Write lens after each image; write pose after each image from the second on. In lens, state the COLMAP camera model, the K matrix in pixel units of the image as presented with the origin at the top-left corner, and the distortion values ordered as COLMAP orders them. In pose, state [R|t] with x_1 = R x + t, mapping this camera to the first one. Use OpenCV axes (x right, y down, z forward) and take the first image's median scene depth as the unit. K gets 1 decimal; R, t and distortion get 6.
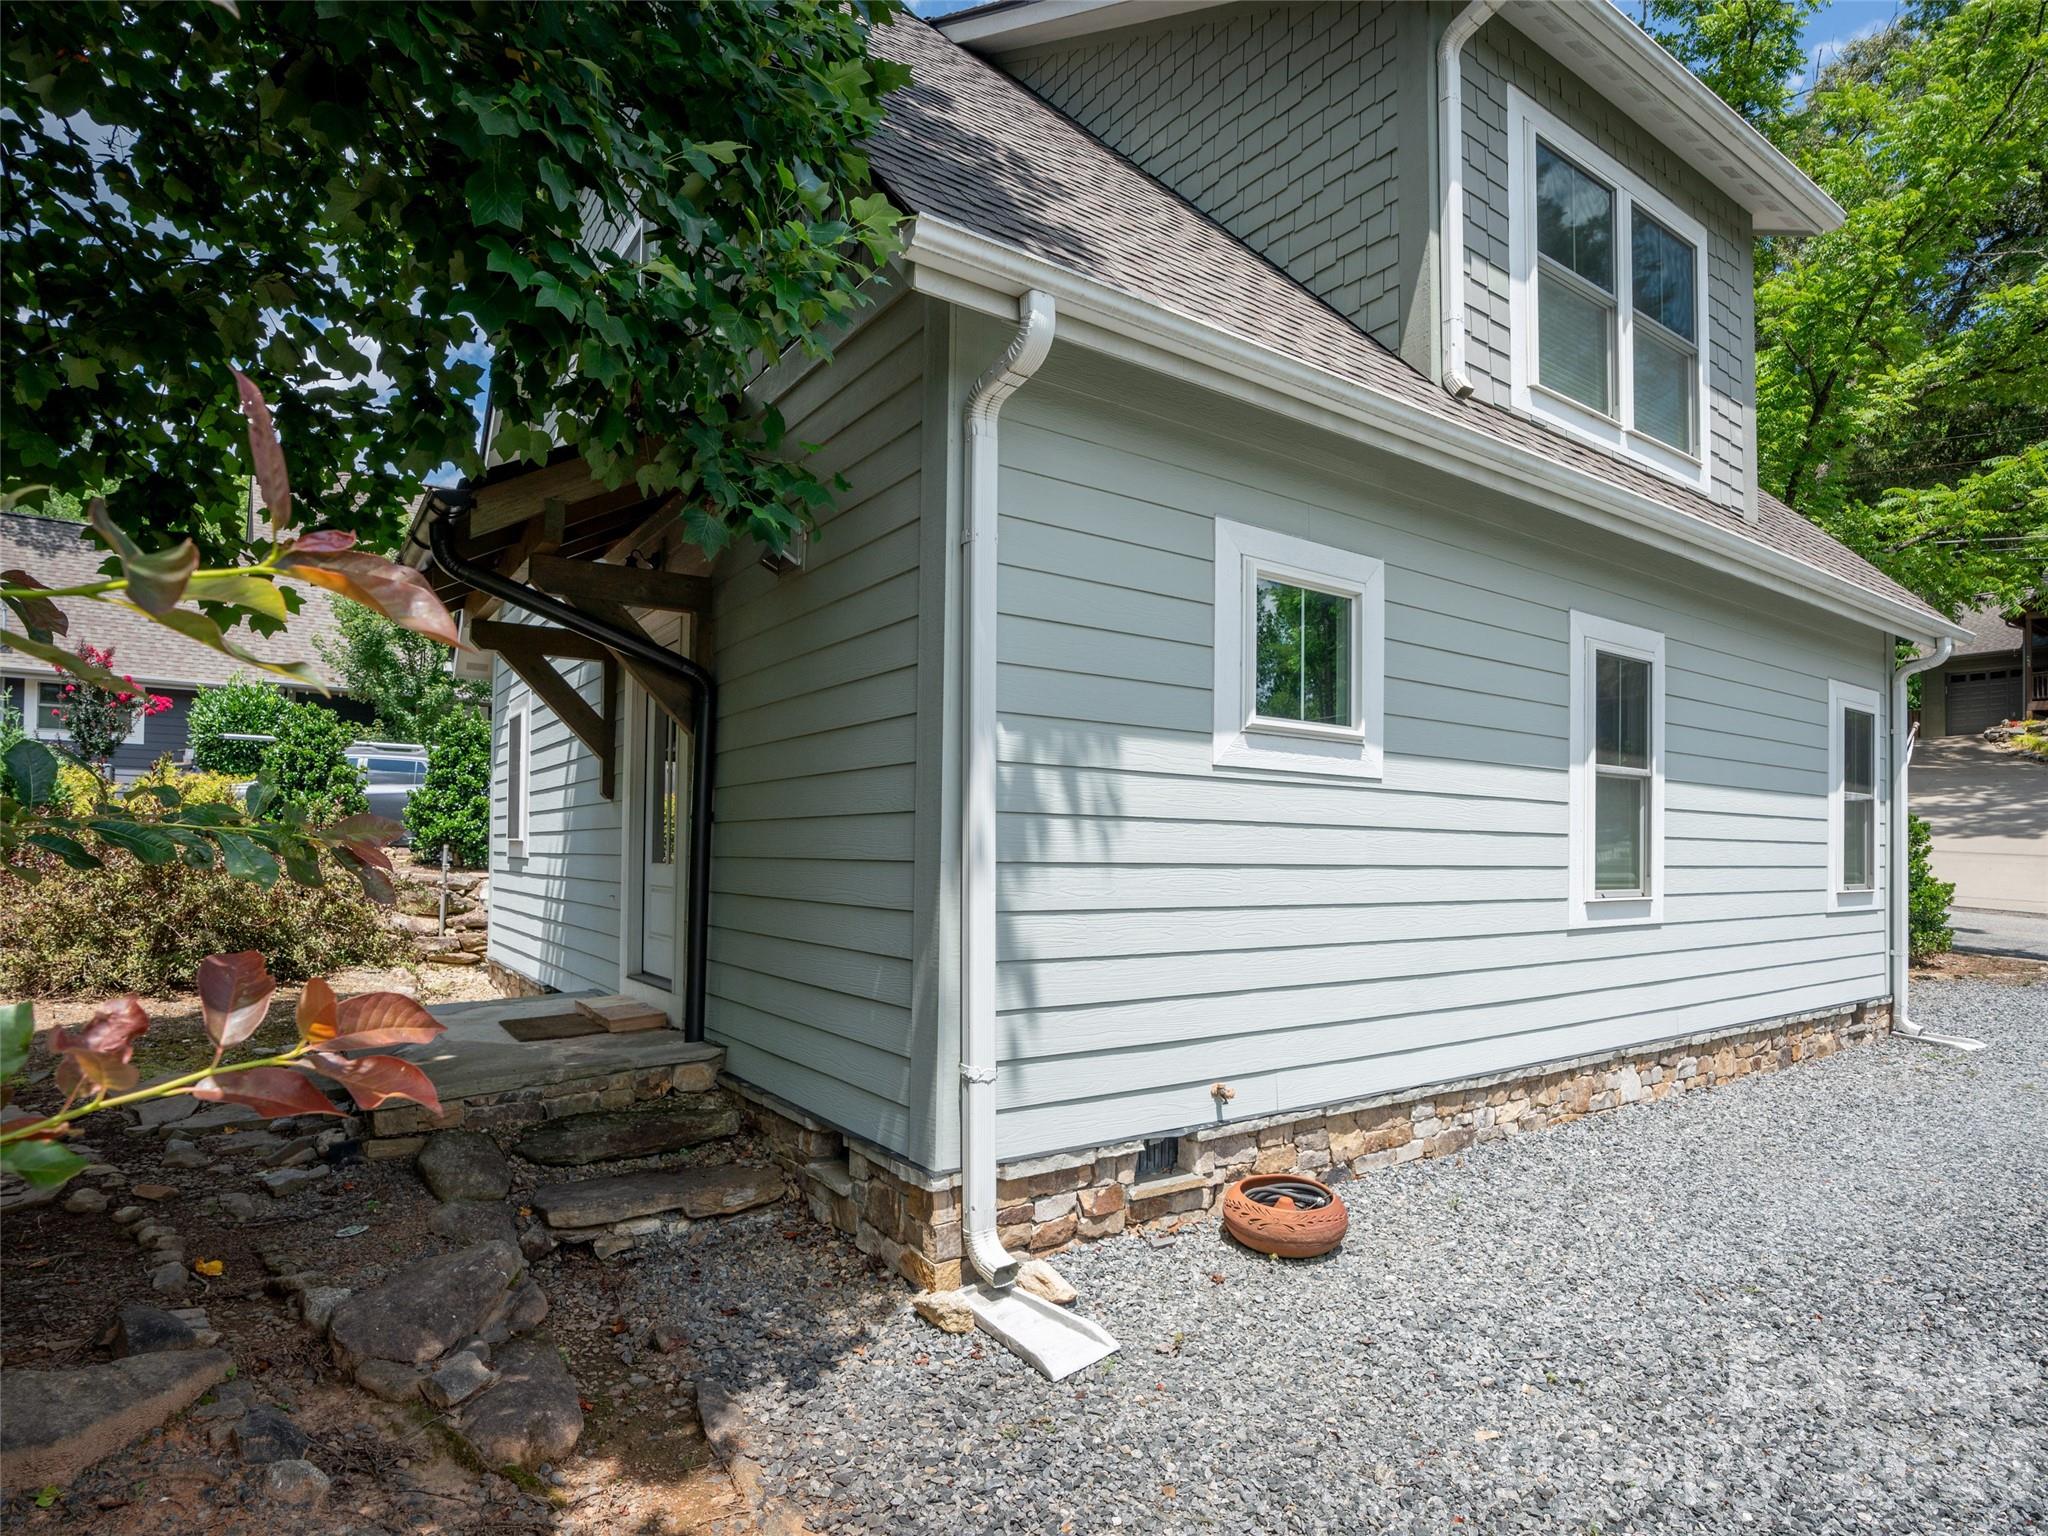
lens RADIAL K [[1020.4, 0, 1050.8], [0, 1020.4, 802.0], [0, 0, 1]] dist [-0.071319, 0.027627]
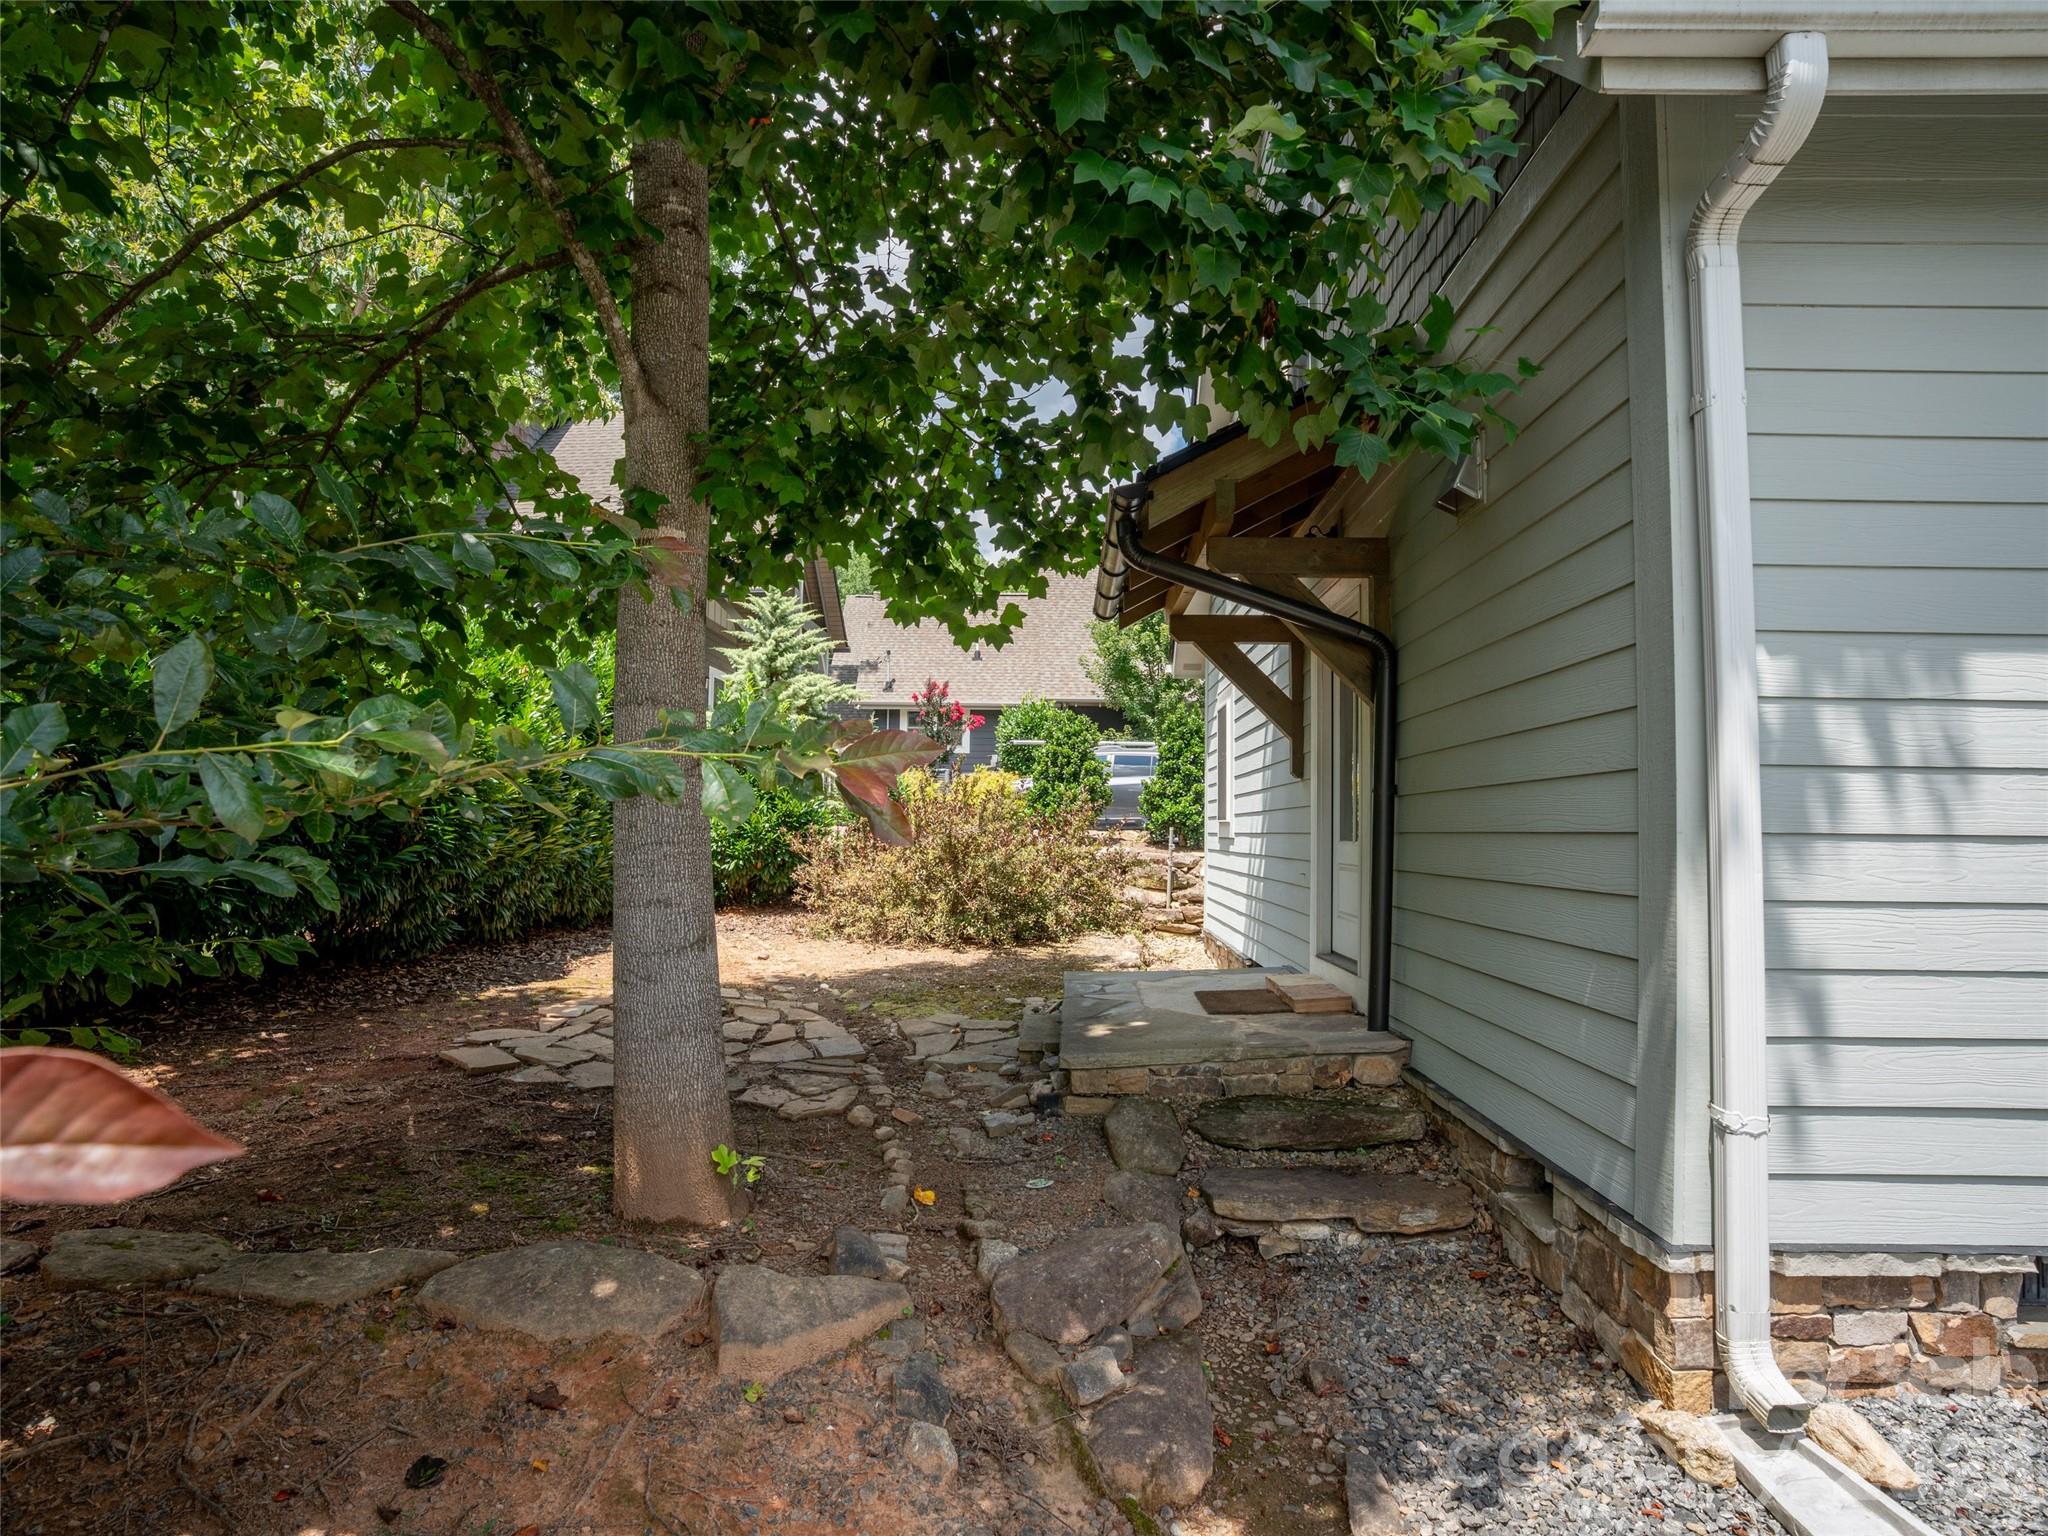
lens RADIAL K [[1020.4, 0, 1050.8], [0, 1020.4, 802.0], [0, 0, 1]] dist [-0.071319, 0.027627]
pose [[0.786193, -0.021774, -0.617597, -0.015417], [0.033570, 0.999408, 0.007499, 0.013854], [0.617068, -0.026629, 0.786459, 0.127027]]
